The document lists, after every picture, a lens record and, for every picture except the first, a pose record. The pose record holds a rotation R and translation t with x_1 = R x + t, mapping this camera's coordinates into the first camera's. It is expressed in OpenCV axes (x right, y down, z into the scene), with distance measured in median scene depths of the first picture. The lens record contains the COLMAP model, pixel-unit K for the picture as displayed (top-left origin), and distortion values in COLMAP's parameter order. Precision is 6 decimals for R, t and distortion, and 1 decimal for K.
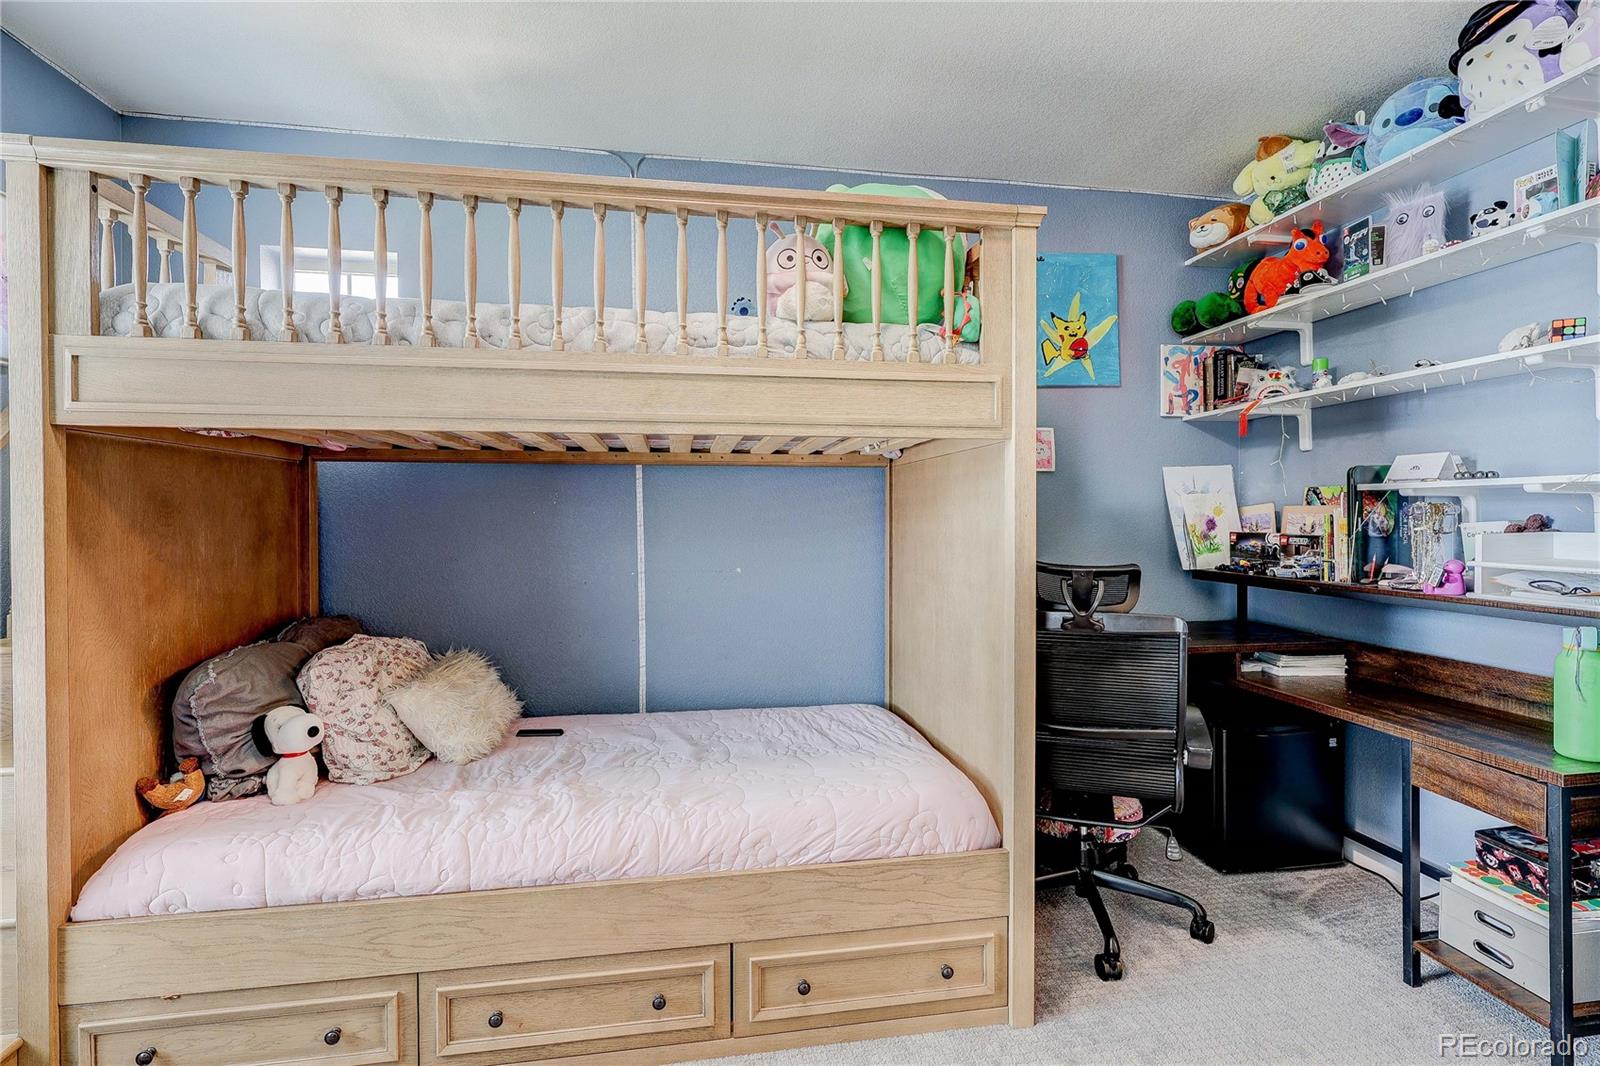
lens RADIAL K [[752.4, 0, 800.0], [0, 752.4, 533.0], [0, 0, 1]] dist [-0.002065, -0.000009]
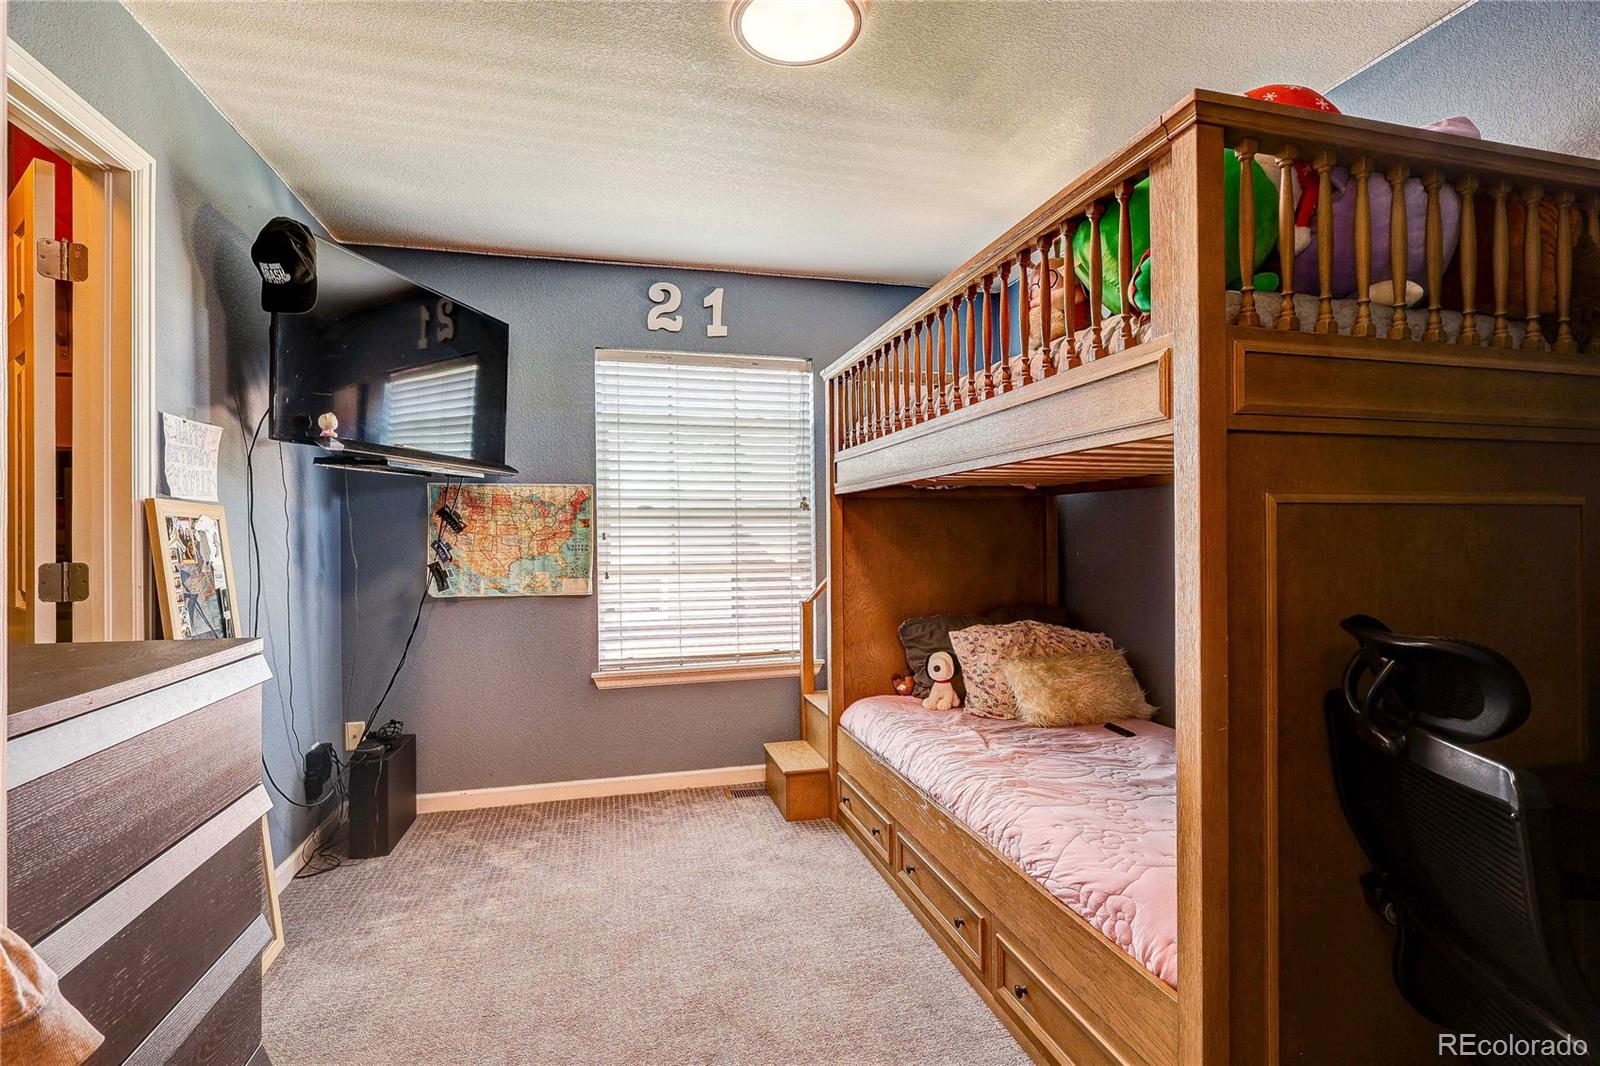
lens RADIAL K [[739.3, 0, 800.0], [0, 739.3, 533.0], [0, 0, 1]] dist [-0.004768, 0.000788]
pose [[0.097042, -0.001611, -0.995279, 0.923059], [-0.022065, 0.999749, -0.003769, -0.015717], [0.995036, 0.022327, 0.096982, 0.550418]]
